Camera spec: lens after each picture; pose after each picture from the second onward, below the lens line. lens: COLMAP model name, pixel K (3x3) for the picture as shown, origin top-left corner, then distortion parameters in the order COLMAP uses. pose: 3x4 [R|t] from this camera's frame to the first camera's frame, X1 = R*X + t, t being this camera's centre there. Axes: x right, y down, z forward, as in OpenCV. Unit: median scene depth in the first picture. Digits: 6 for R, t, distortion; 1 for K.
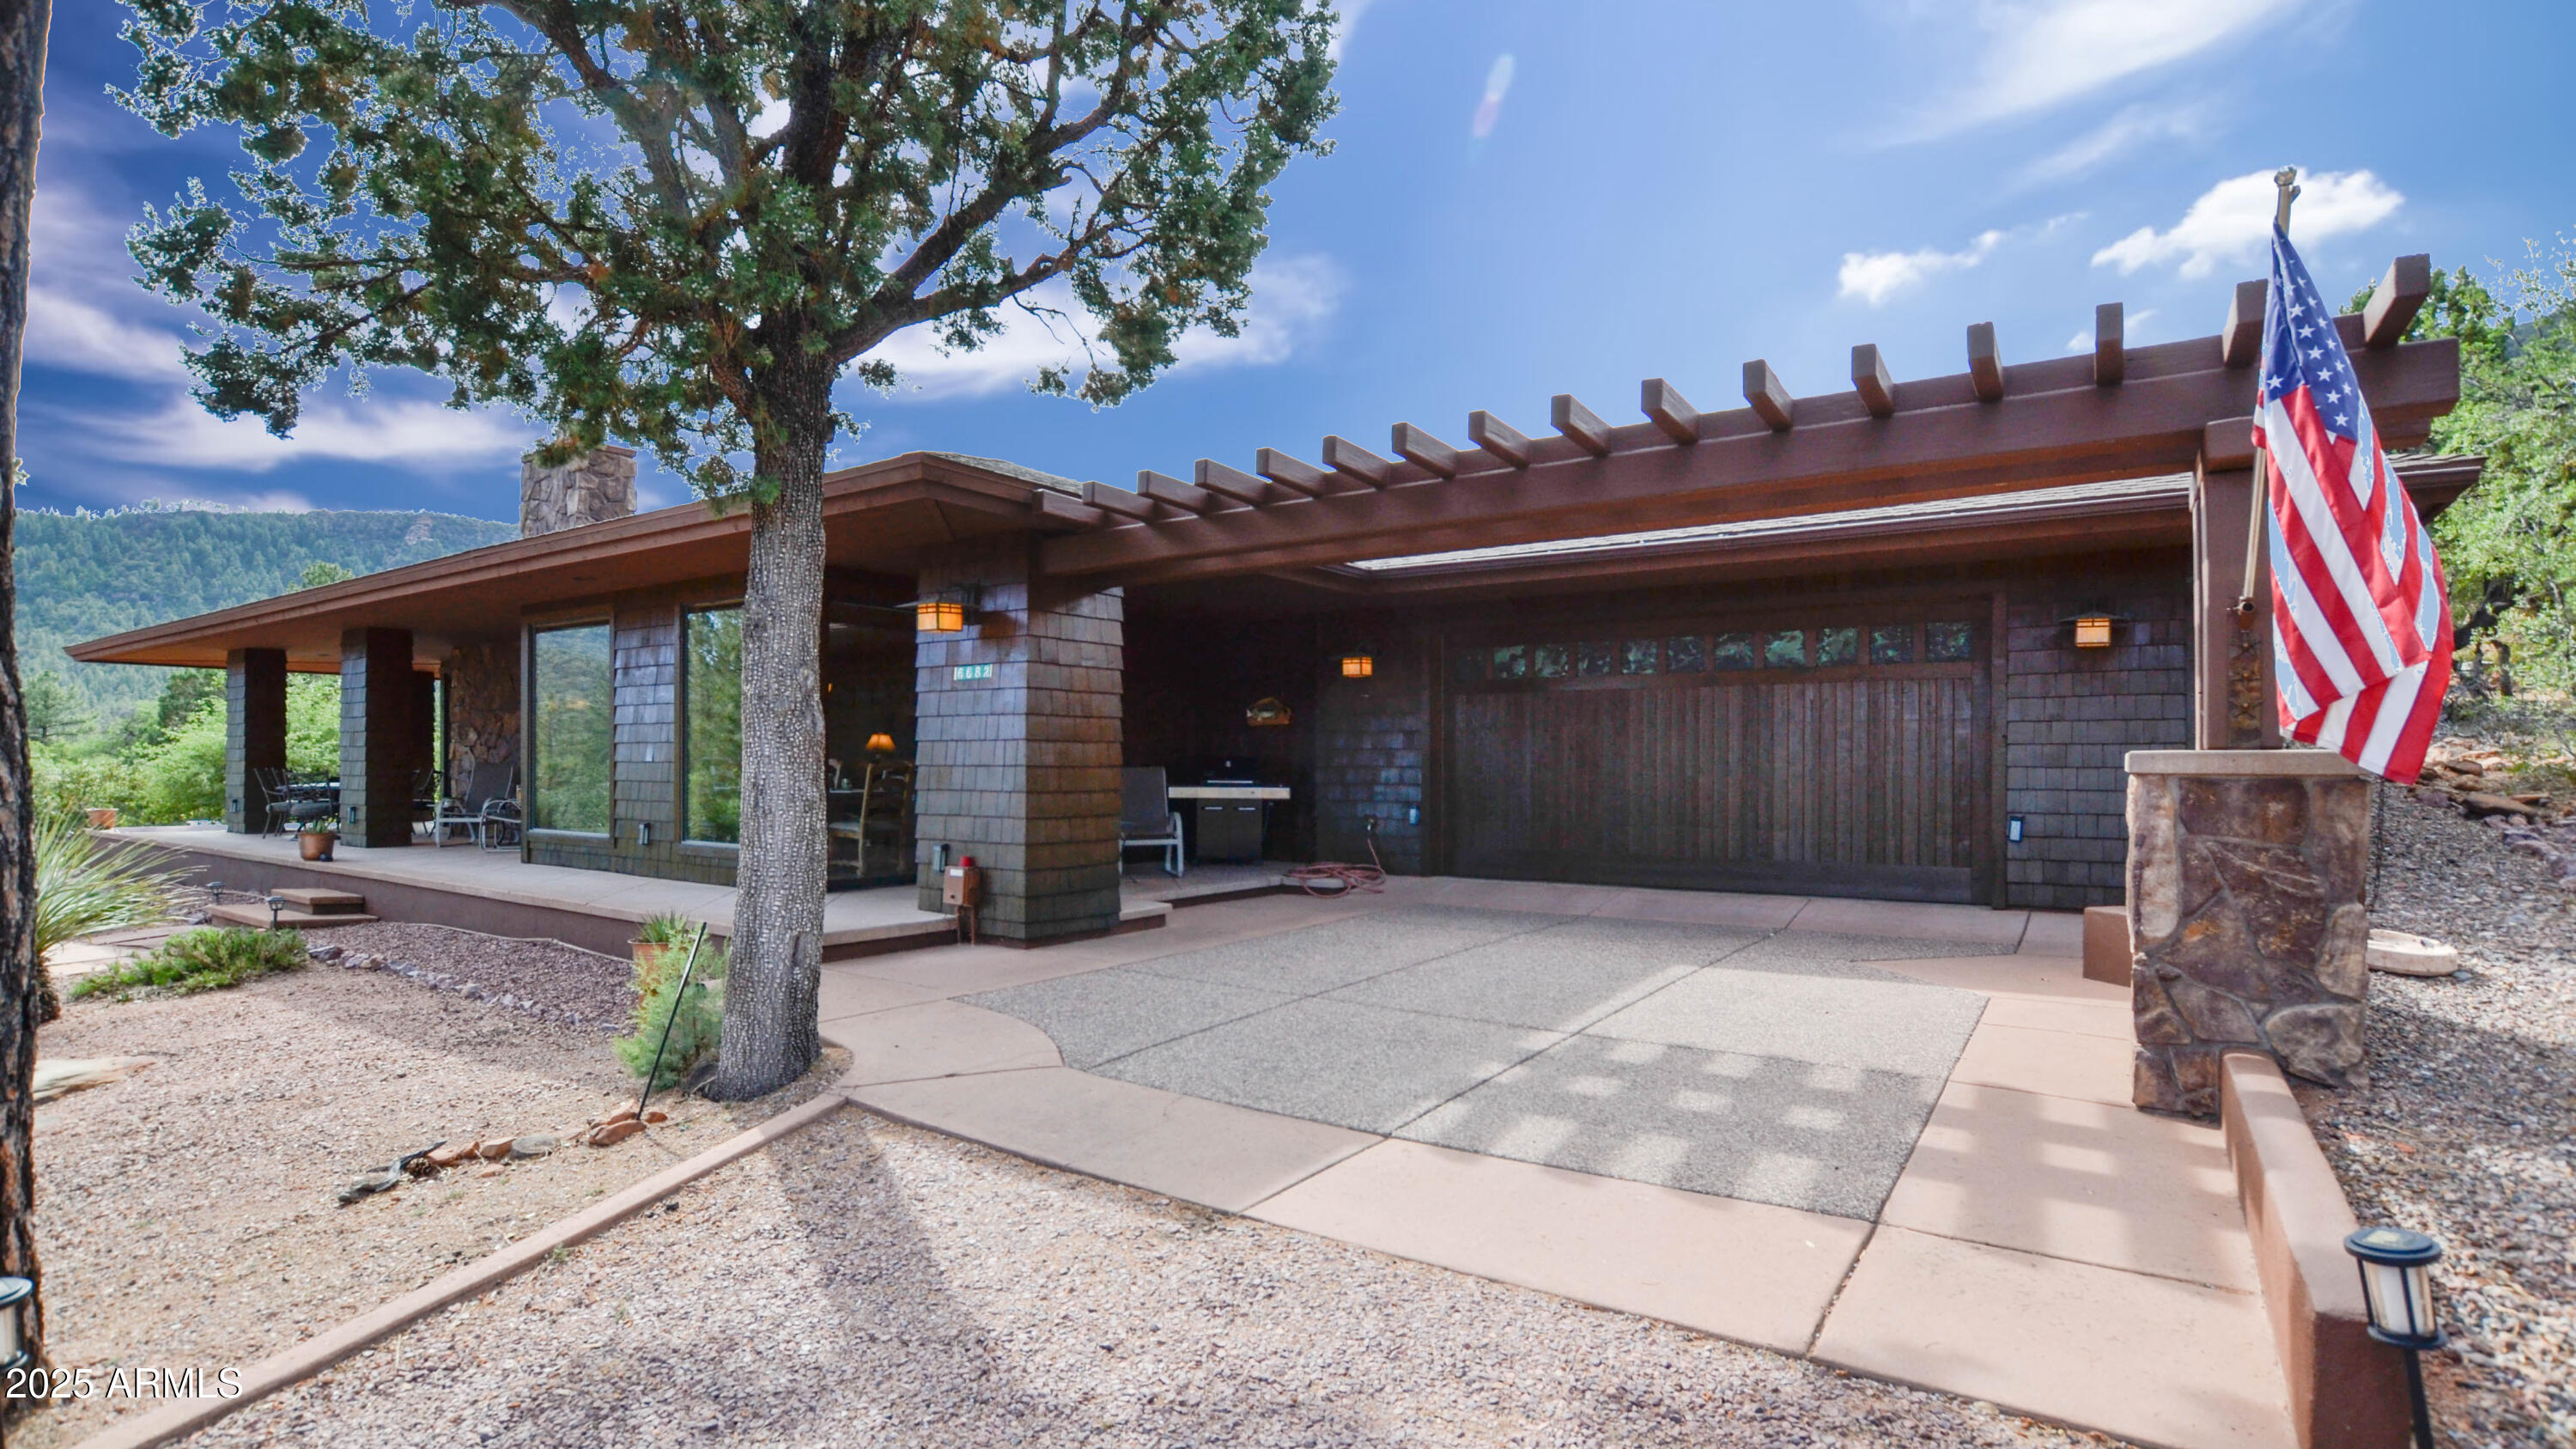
lens RADIAL K [[1192.9, 0, 1283.6], [0, 1192.9, 764.9], [0, 0, 1]] dist [-0.021254, -0.000392]
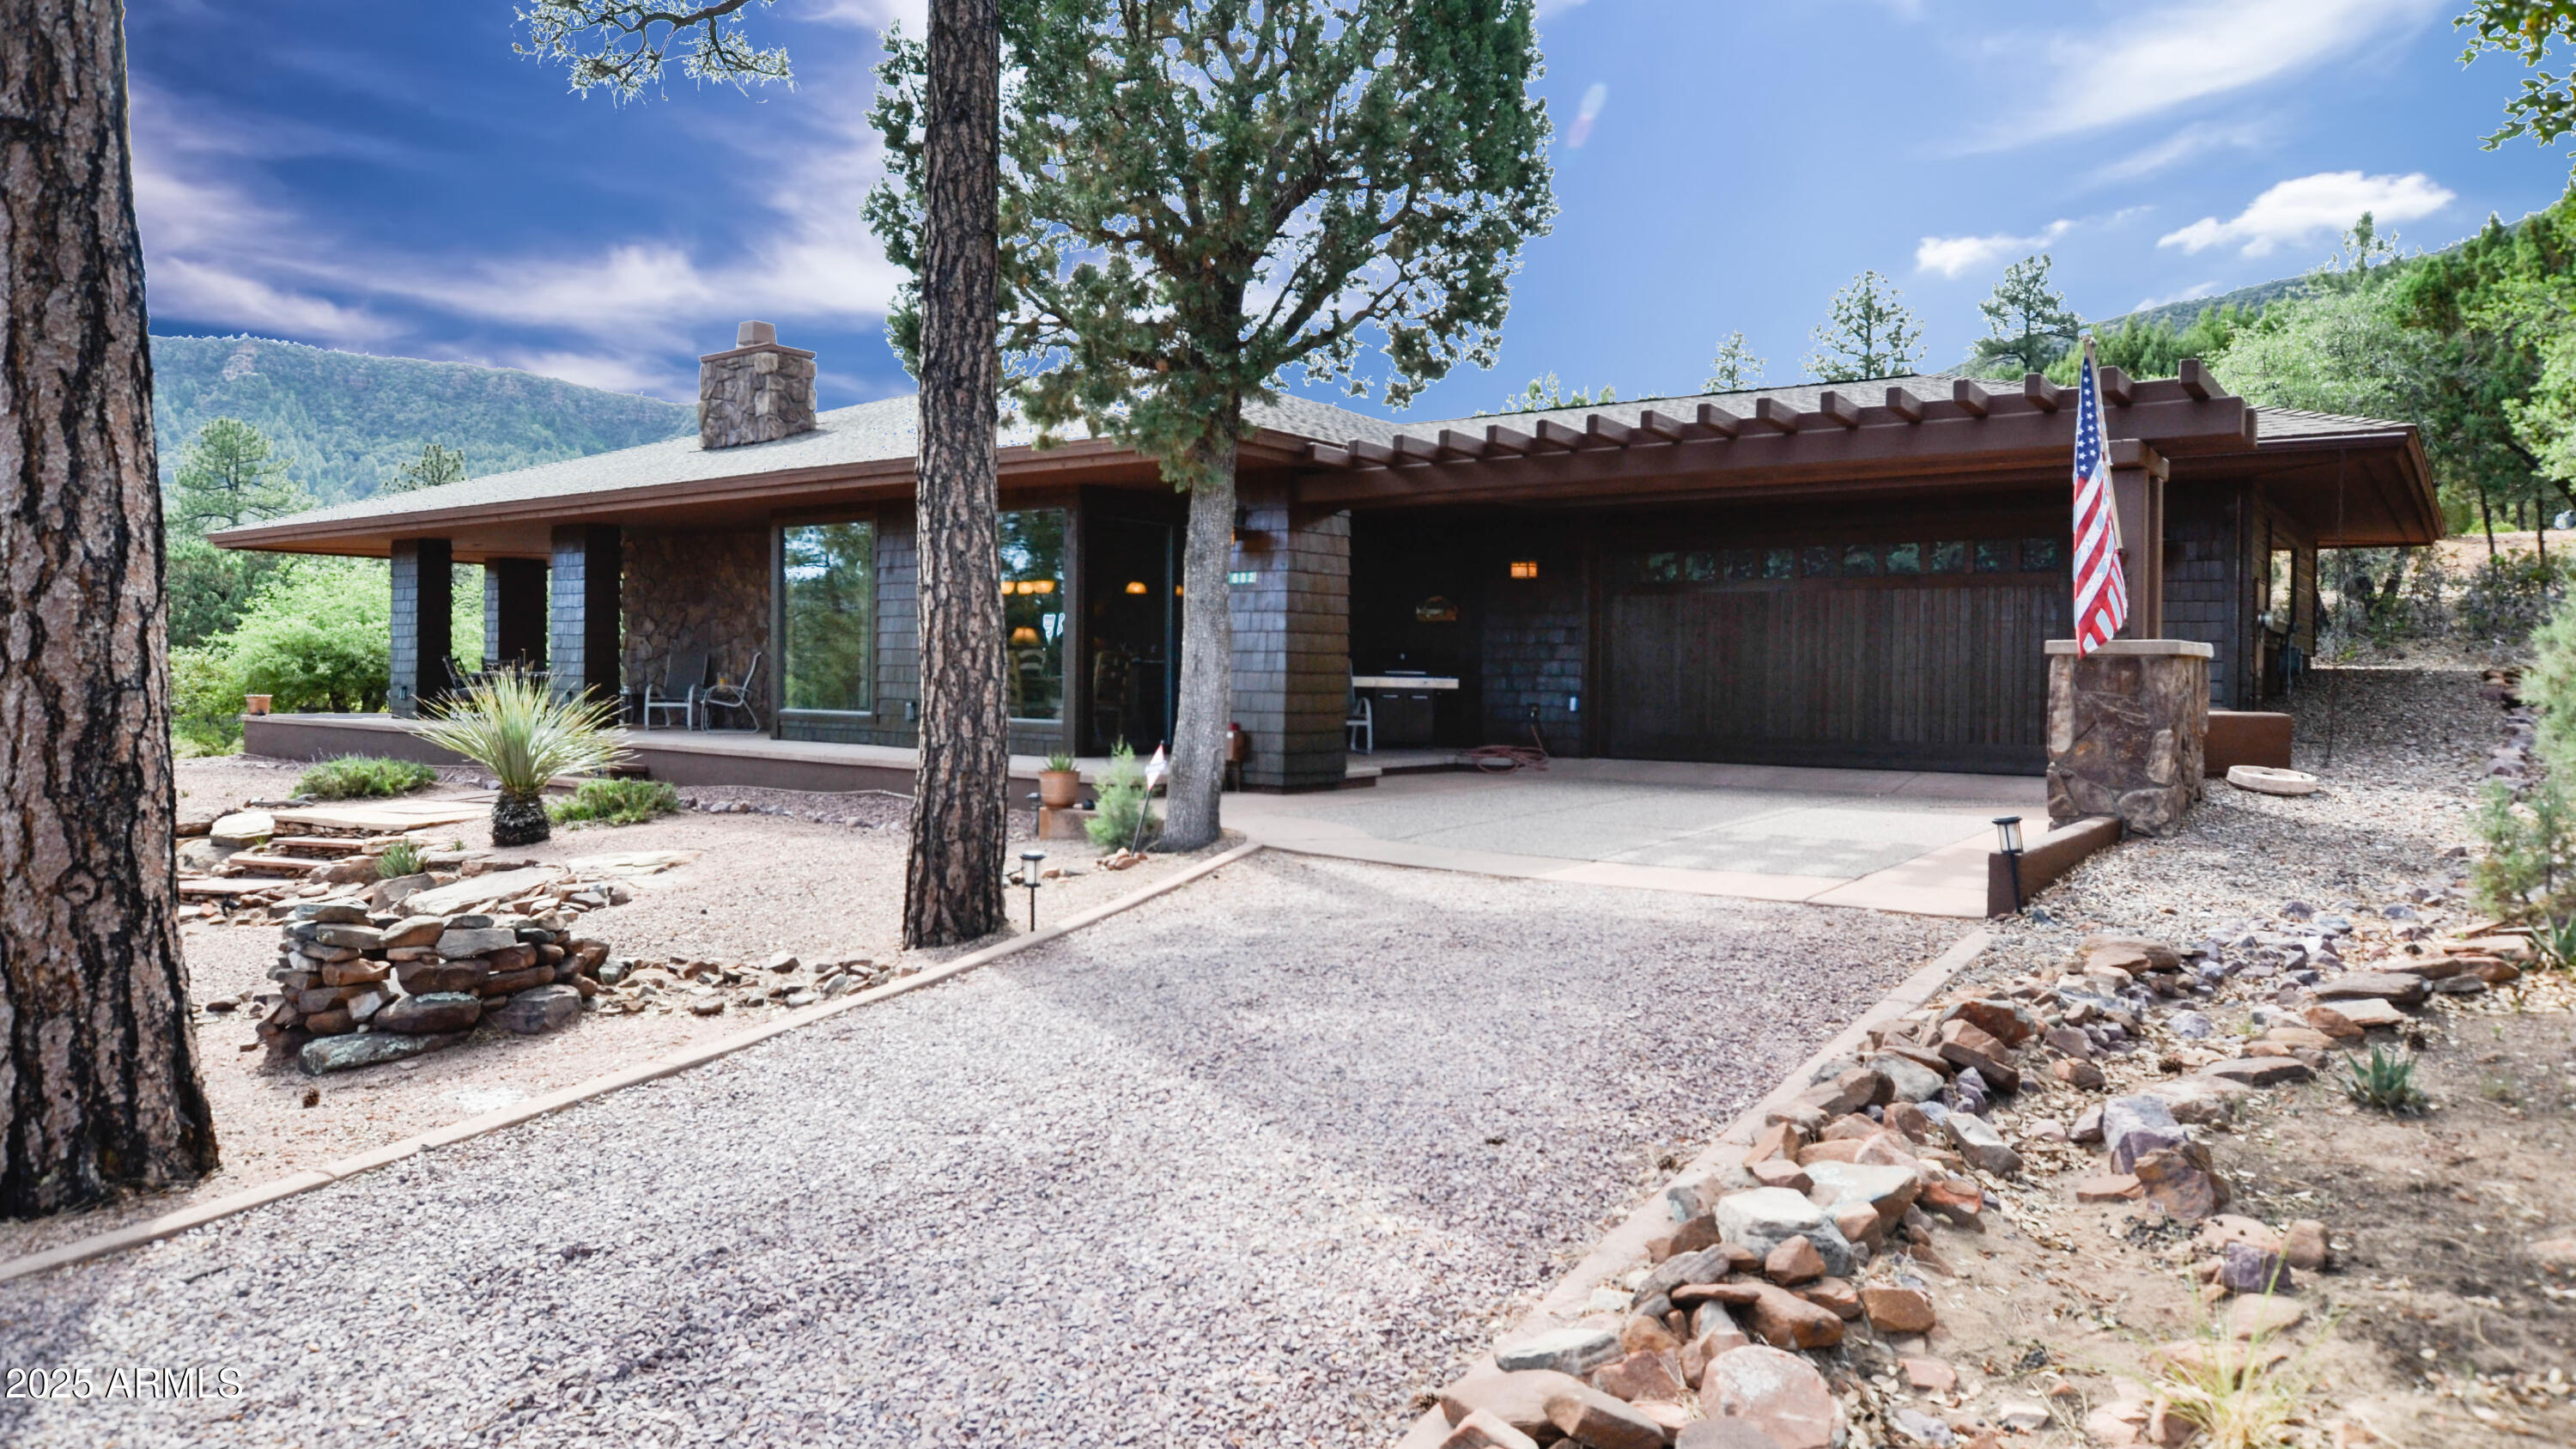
lens RADIAL K [[1576.9, 0, 1288.0], [0, 1576.9, 708.3], [0, 0, 1]] dist [-0.001341, 0.001747]
pose [[0.999272, 0.009719, -0.036889, -0.135037], [-0.008931, 0.999730, 0.021457, 0.022771], [0.037088, -0.021112, 0.999089, -0.633532]]
